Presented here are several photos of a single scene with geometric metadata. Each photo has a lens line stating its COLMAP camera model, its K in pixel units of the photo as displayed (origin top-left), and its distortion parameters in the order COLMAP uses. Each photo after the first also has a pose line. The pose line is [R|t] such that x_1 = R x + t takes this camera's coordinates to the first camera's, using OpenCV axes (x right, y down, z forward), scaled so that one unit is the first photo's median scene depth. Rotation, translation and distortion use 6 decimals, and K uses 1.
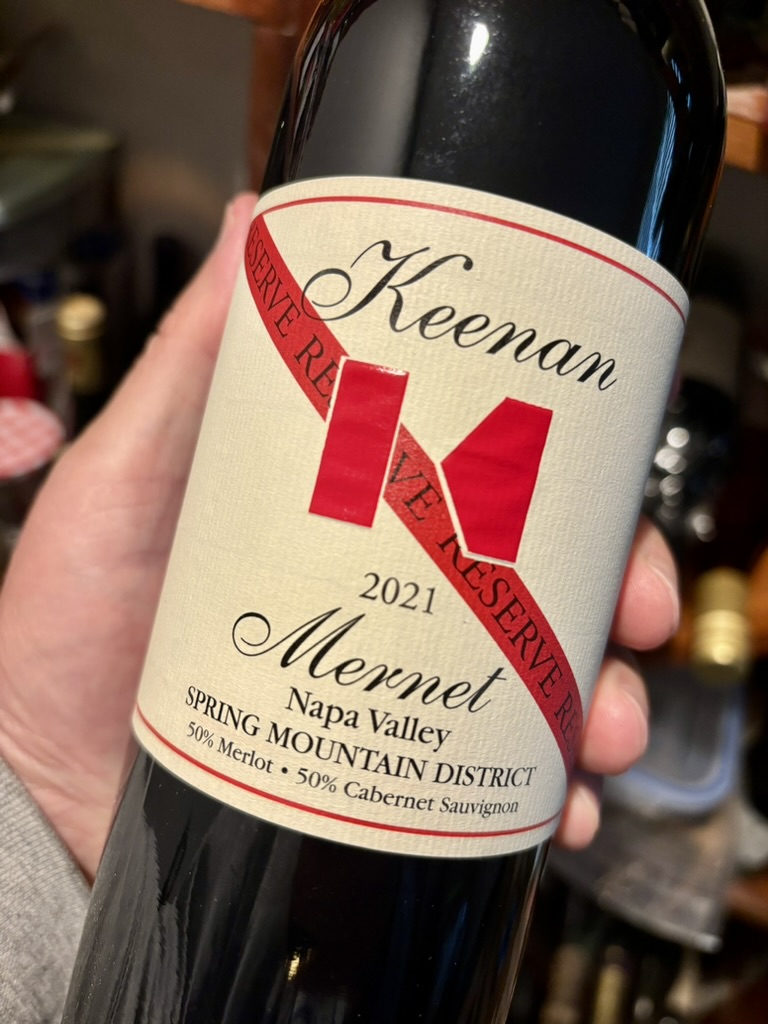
lens RADIAL K [[886.4, 0, 384.0], [0, 886.4, 512.0], [0, 0, 1]] dist [-0.038580, -0.002239]
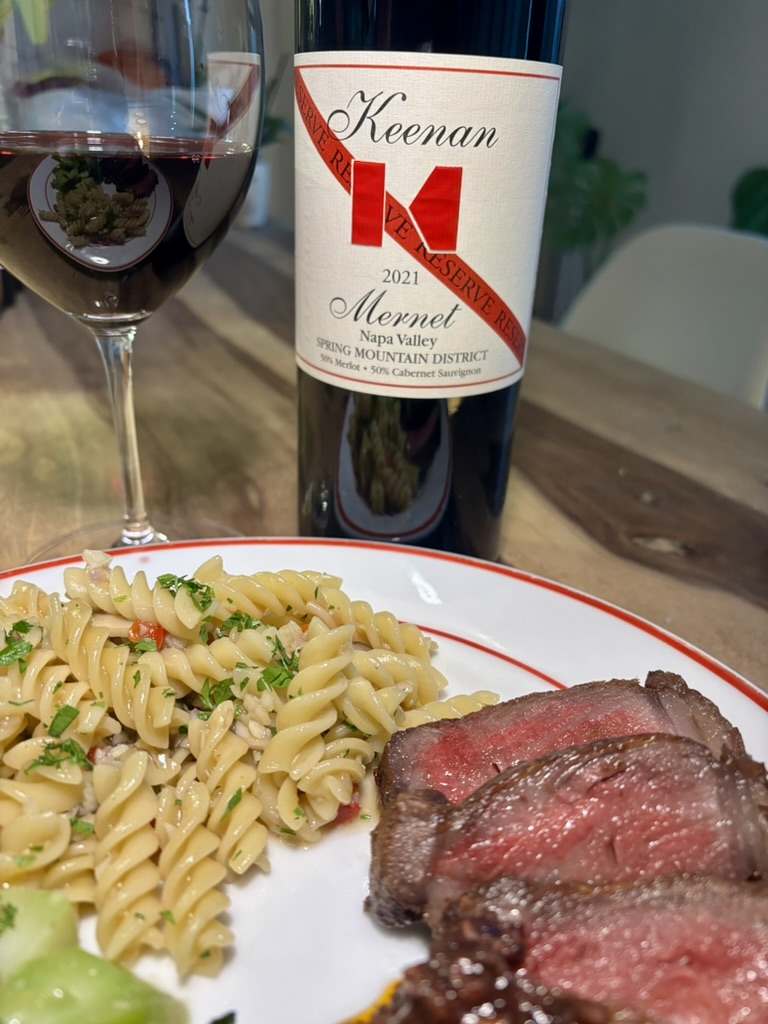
lens RADIAL K [[800.6, 0, 381.9], [0, 800.6, 536.9], [0, 0, 1]] dist [-0.002681, -0.080690]
pose [[0.969278, -0.103379, -0.223187, 0.329687], [0.190112, 0.890618, 0.413106, -0.148869], [0.156068, -0.442845, 0.882911, -0.939847]]
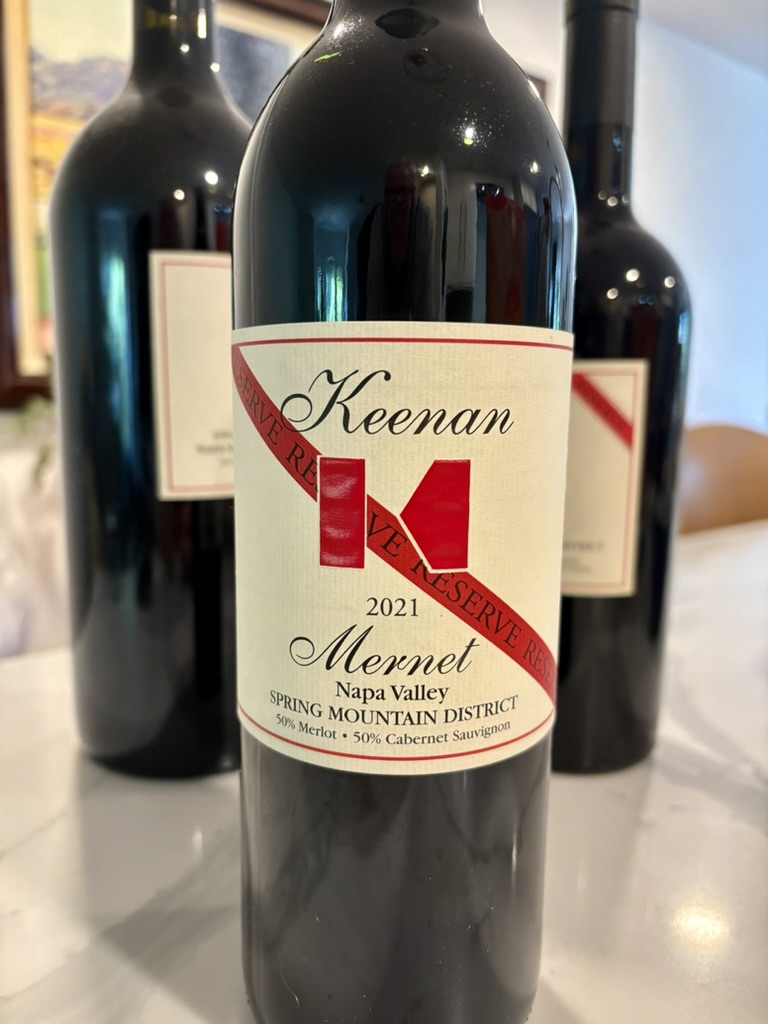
lens RADIAL K [[886.4, 0, 384.0], [0, 886.4, 512.0], [0, 0, 1]] dist [-0.038580, -0.002239]
pose [[0.972914, -0.216949, -0.079819, 0.153487], [0.225116, 0.967660, 0.113830, -0.228777], [0.052543, -0.128715, 0.990289, -0.429005]]
